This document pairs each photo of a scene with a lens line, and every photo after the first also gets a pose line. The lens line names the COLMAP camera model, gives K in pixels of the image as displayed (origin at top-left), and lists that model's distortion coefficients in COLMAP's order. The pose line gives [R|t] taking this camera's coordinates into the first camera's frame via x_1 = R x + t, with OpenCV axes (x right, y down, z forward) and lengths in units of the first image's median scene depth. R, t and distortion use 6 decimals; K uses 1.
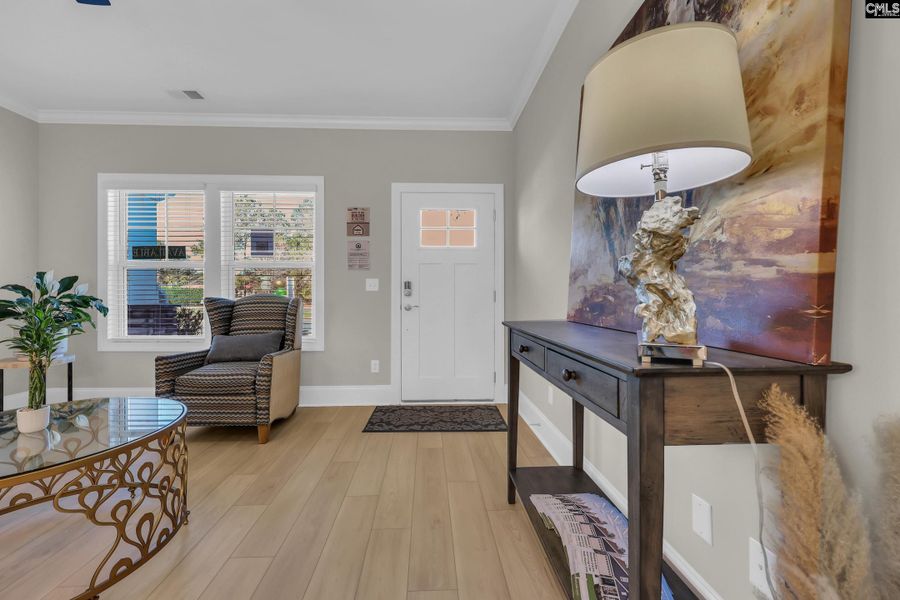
lens RADIAL K [[367.2, 0, 444.9], [0, 367.2, 297.4], [0, 0, 1]] dist [0.003228, -0.000692]
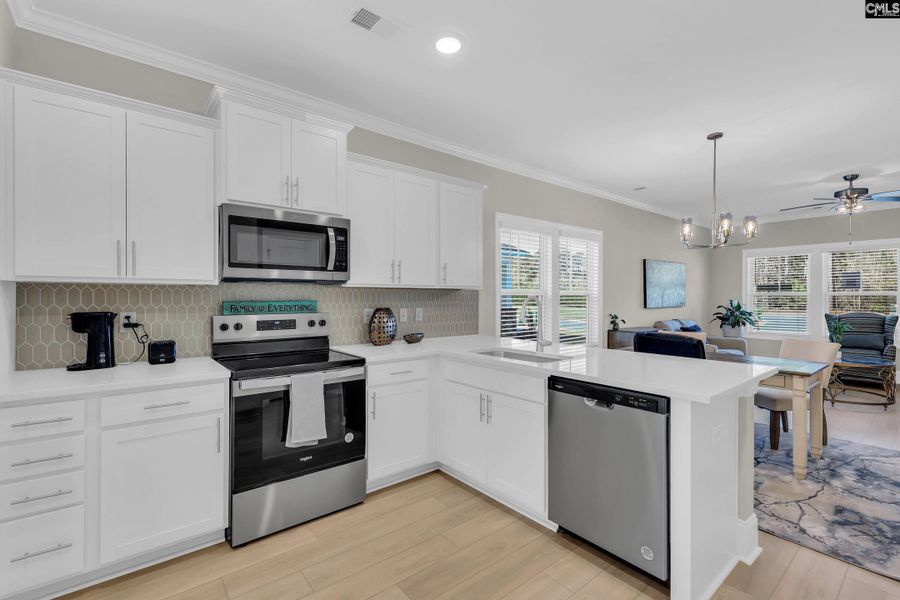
lens RADIAL K [[403.1, 0, 441.6], [0, 403.1, 296.9], [0, 0, 1]] dist [0.004292, -0.000426]
pose [[0.579044, -0.001364, -0.815295, -0.082145], [-0.000699, 0.999997, -0.002170, -0.070540], [0.815296, 0.001826, 0.579042, -1.608441]]
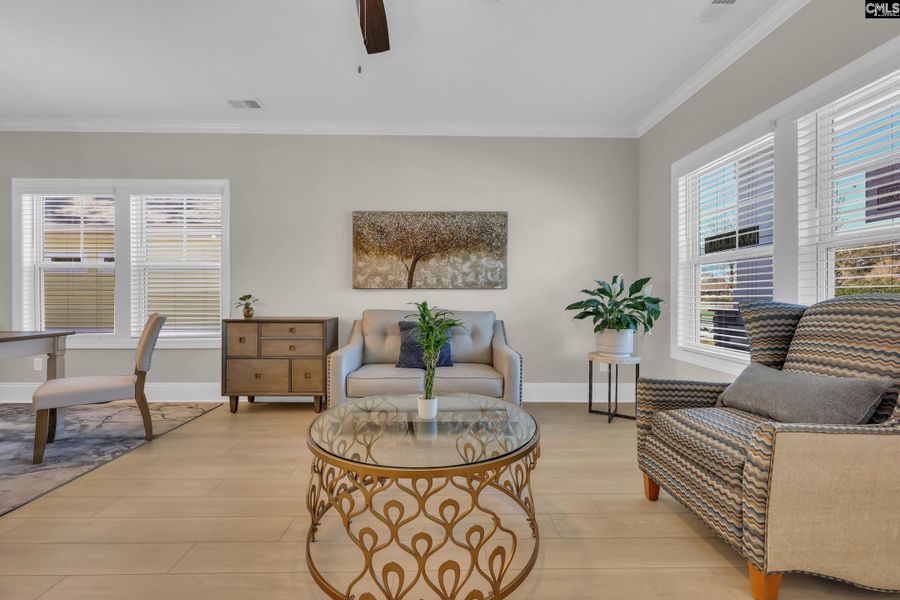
lens RADIAL K [[367.2, 0, 444.9], [0, 367.2, 299.4], [0, 0, 1]] dist [0.003228, -0.000692]
pose [[-0.036651, 0.007875, -0.999297, 0.004770], [-0.004171, 0.999959, 0.008033, -0.004760], [0.999319, 0.004462, -0.036617, 0.450668]]
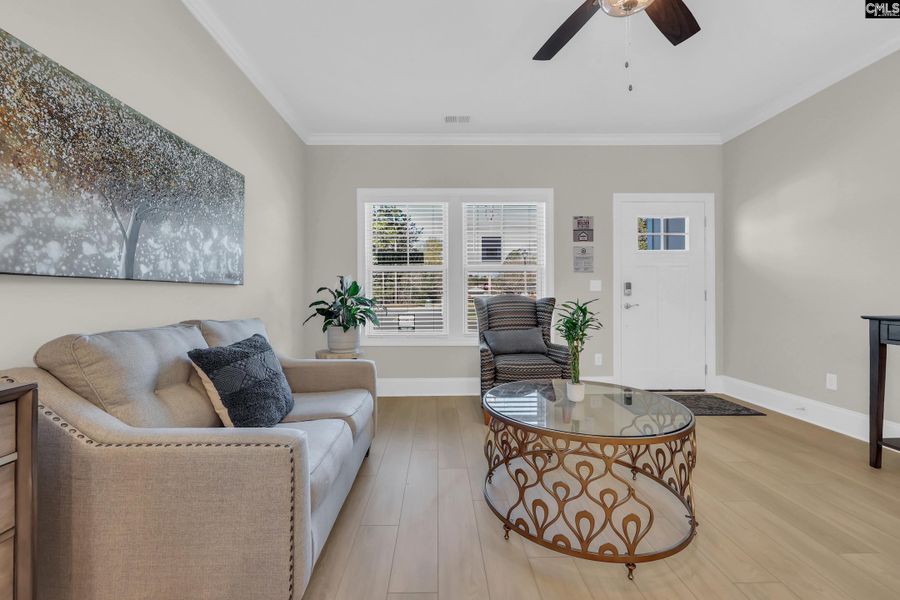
lens RADIAL K [[367.2, 0, 447.8], [0, 367.2, 296.3], [0, 0, 1]] dist [0.003228, -0.000692]
pose [[0.999753, -0.005671, -0.021484, -0.625305], [0.005625, 0.999982, -0.002193, -0.002280], [0.021496, 0.002071, 0.999767, -0.117972]]
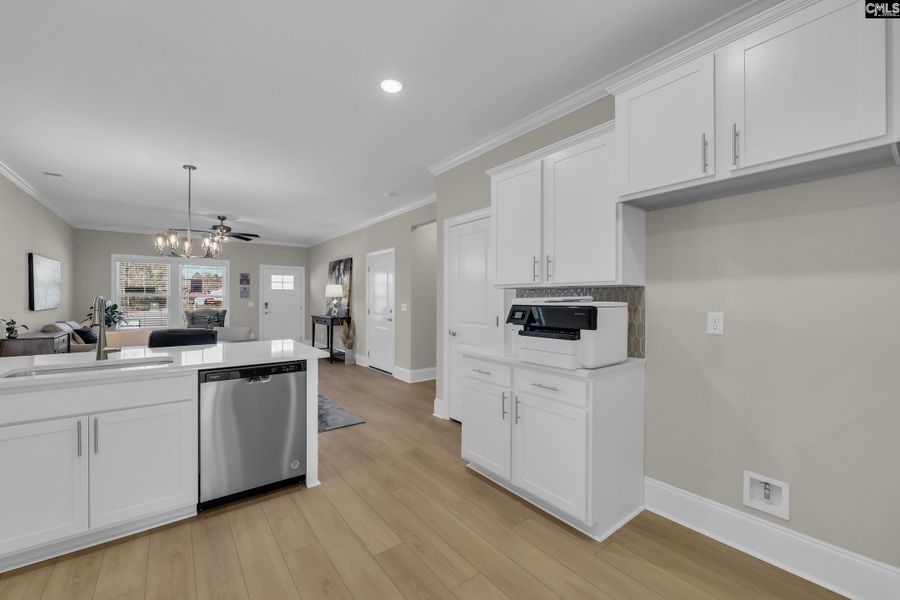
lens RADIAL K [[367.2, 0, 444.7], [0, 367.2, 301.4], [0, 0, 1]] dist [0.003228, -0.000692]
pose [[0.826171, -0.002603, 0.563414, -0.526500], [-0.000763, 0.999983, 0.005738, -0.069111], [-0.563419, -0.005171, 0.826155, -1.861486]]
